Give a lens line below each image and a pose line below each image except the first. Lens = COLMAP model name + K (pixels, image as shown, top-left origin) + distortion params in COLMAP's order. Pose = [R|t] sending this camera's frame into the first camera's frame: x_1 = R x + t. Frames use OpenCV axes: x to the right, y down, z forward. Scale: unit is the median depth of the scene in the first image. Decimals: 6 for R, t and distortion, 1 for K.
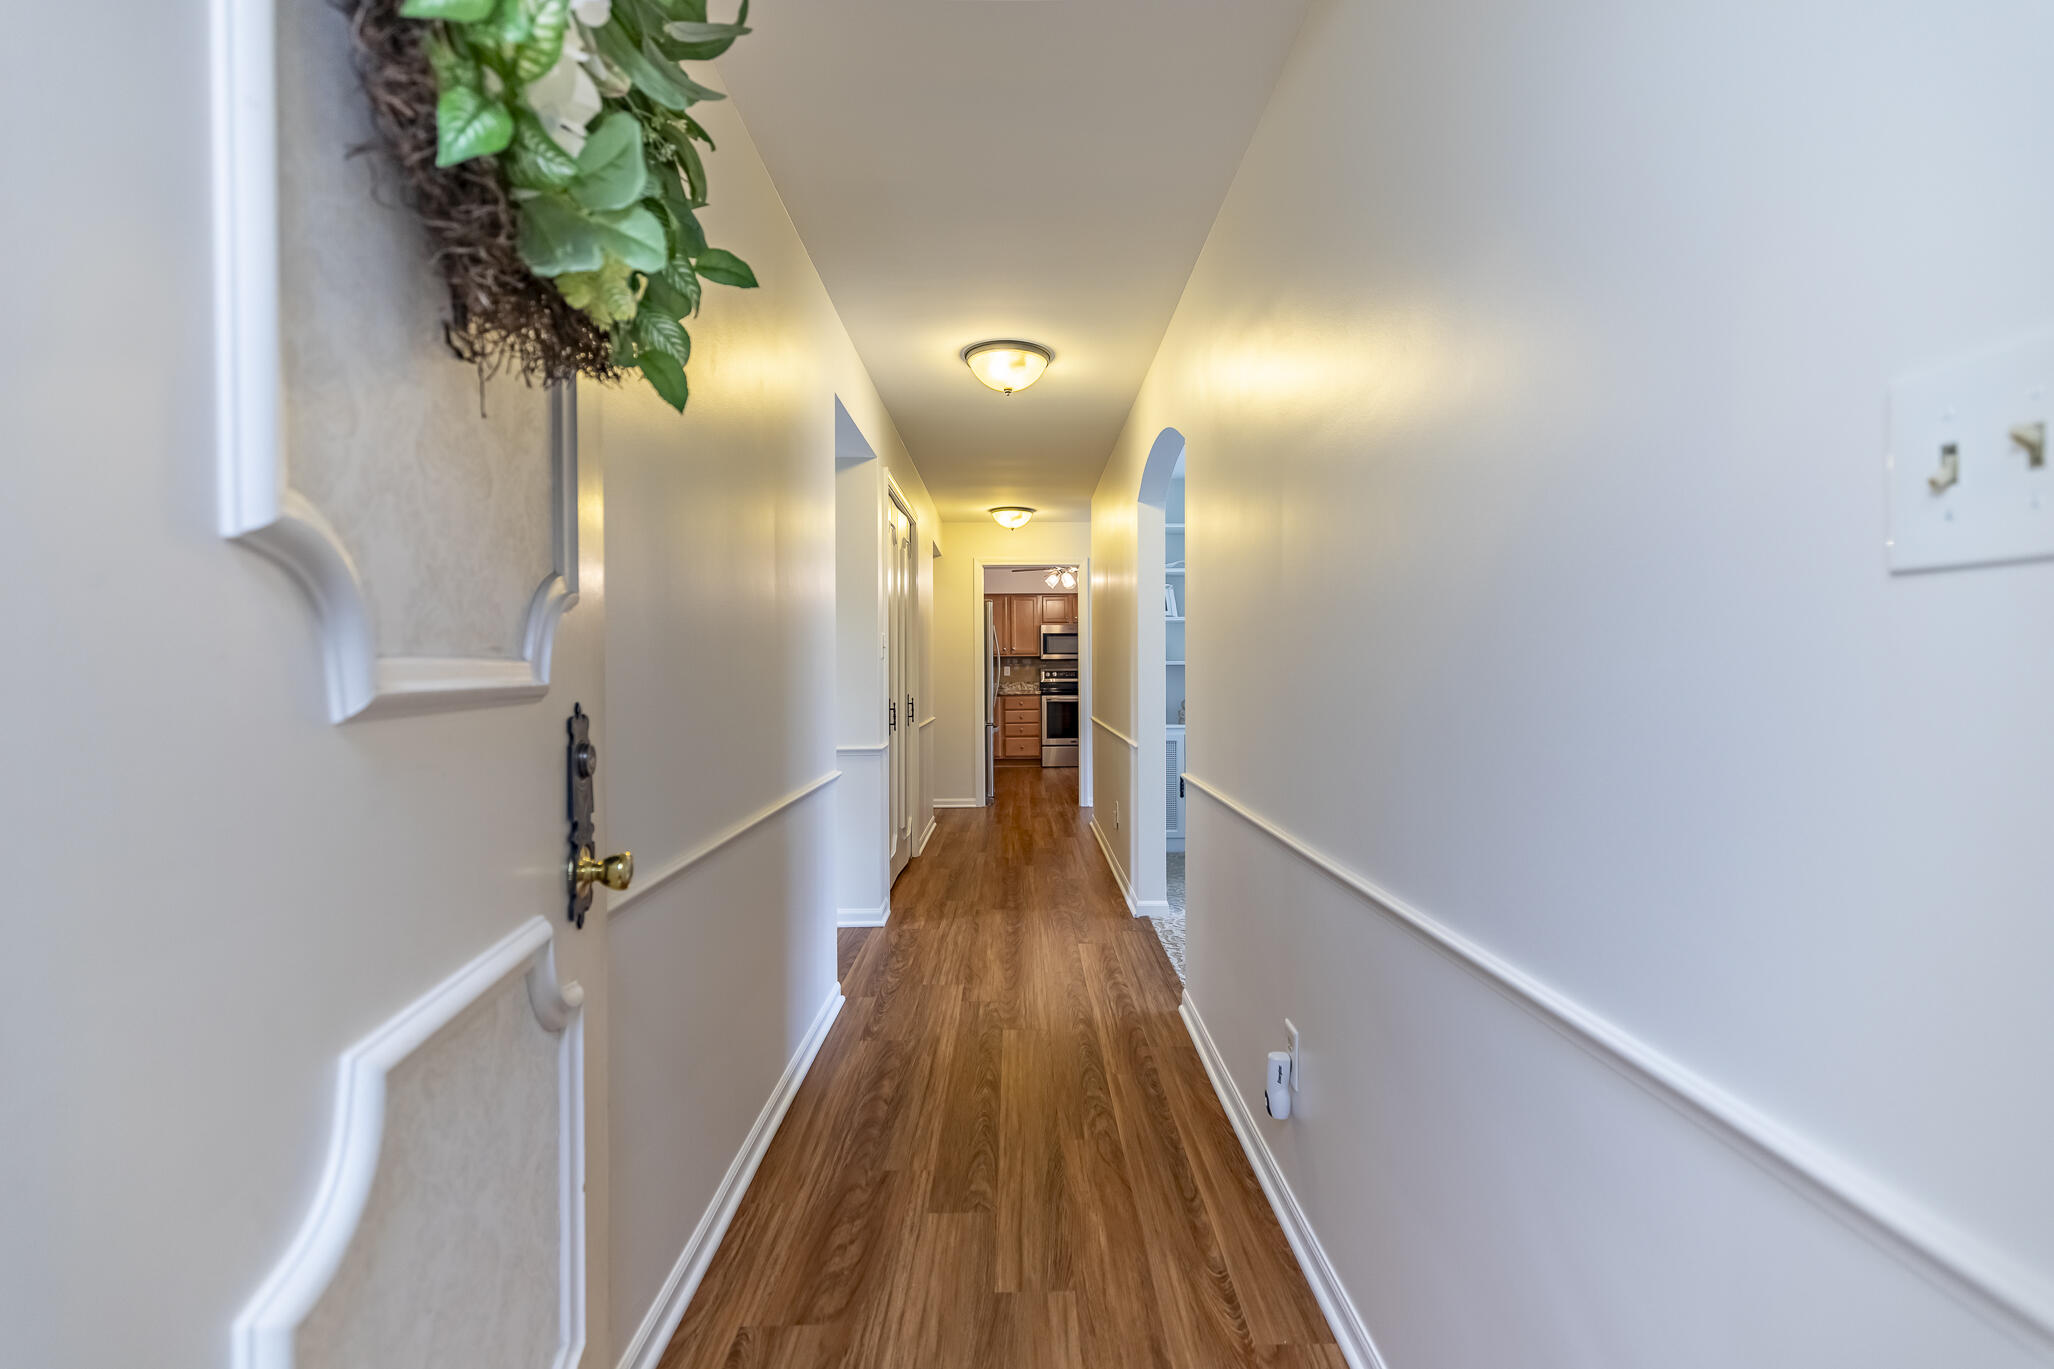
lens RADIAL K [[902.0, 0, 1027.0], [0, 902.0, 684.5], [0, 0, 1]] dist [0.001885, 0.000502]
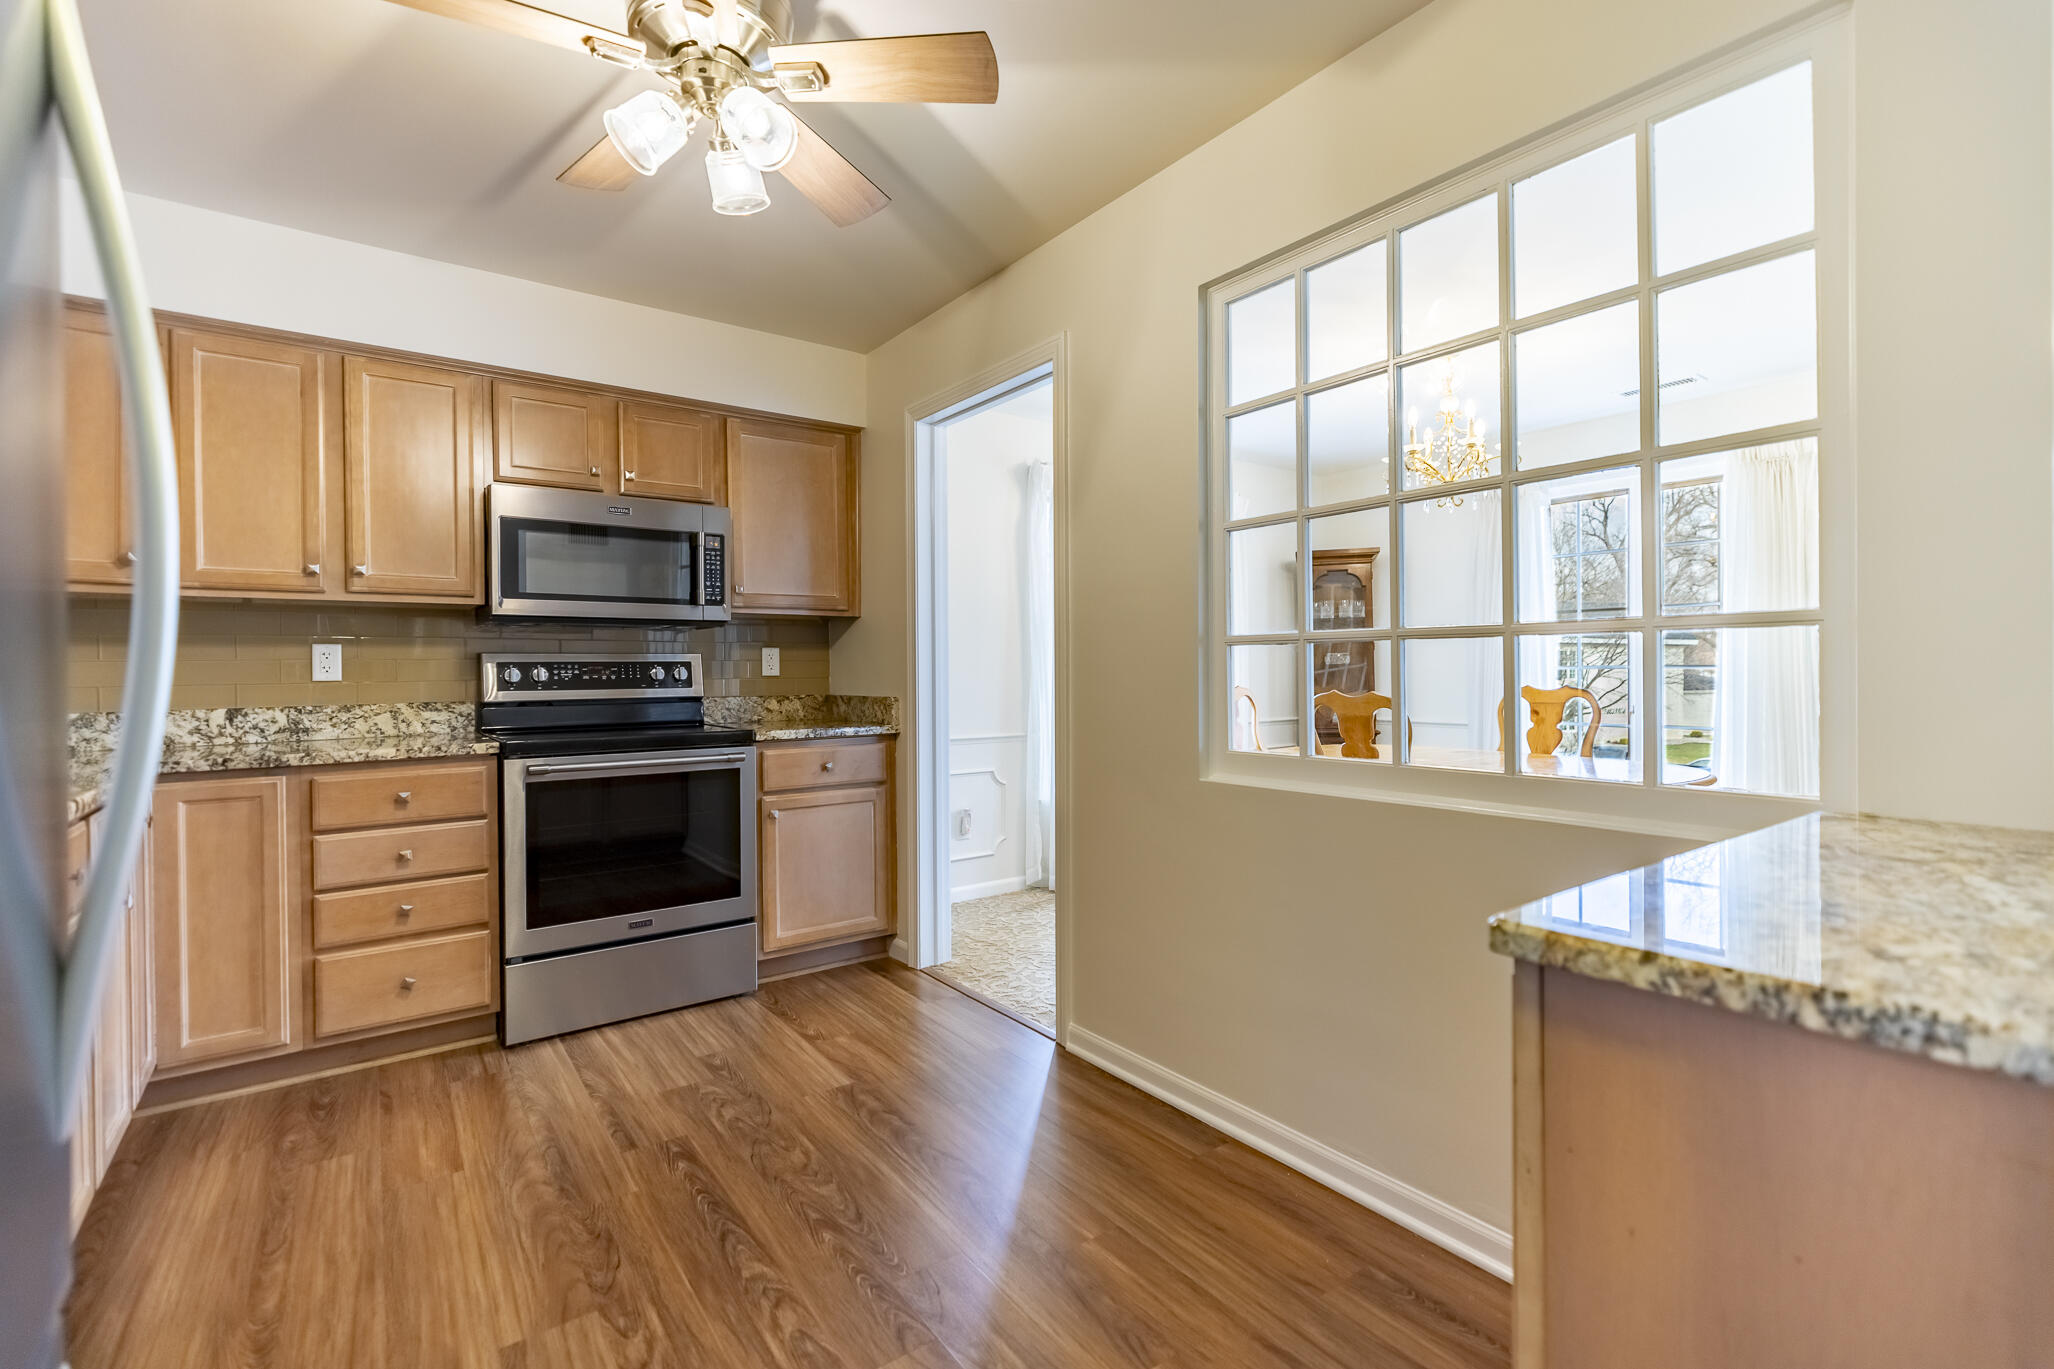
lens RADIAL K [[902.0, 0, 1027.0], [0, 902.0, 684.5], [0, 0, 1]] dist [0.001885, 0.000502]
pose [[0.789578, 0.001376, 0.613649, -0.022105], [-0.002581, 0.999996, 0.001078, -0.009147], [-0.613645, -0.002435, 0.789578, 0.701875]]
